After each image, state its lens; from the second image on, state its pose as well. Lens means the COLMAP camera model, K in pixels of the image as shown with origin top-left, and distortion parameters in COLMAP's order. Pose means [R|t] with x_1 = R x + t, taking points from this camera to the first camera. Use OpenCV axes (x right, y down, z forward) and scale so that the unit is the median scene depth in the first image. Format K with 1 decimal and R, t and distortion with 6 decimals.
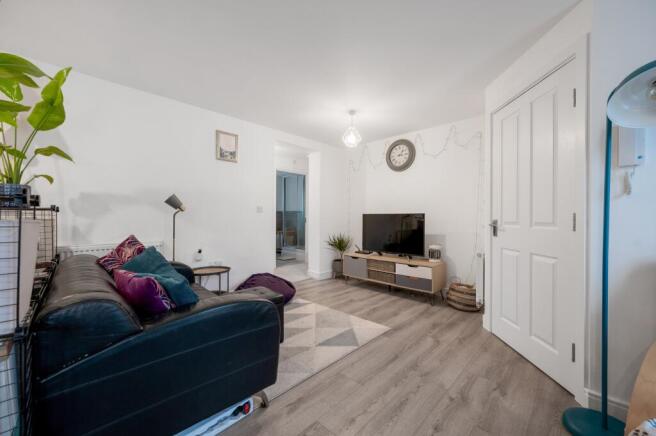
lens RADIAL K [[265.5, 0, 326.7], [0, 265.5, 217.5], [0, 0, 1]] dist [0.002017, 0.000505]
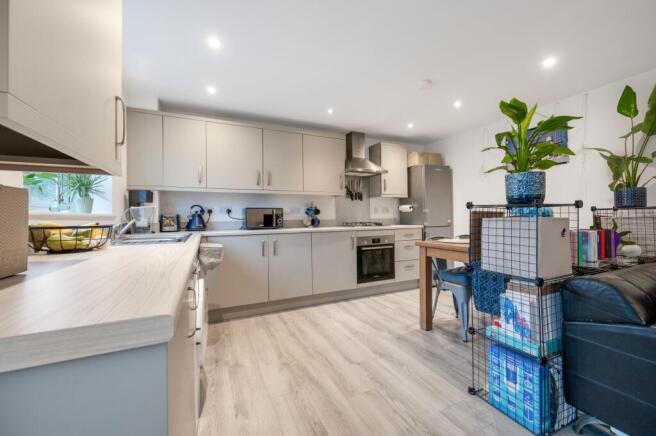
lens RADIAL K [[265.5, 0, 323.7], [0, 265.5, 212.6], [0, 0, 1]] dist [0.002017, 0.000505]
pose [[-0.353443, -0.001058, -0.935456, 0.292001], [-0.002552, 0.999997, -0.000166, -0.006658], [0.935453, 0.002329, -0.353444, 0.081380]]
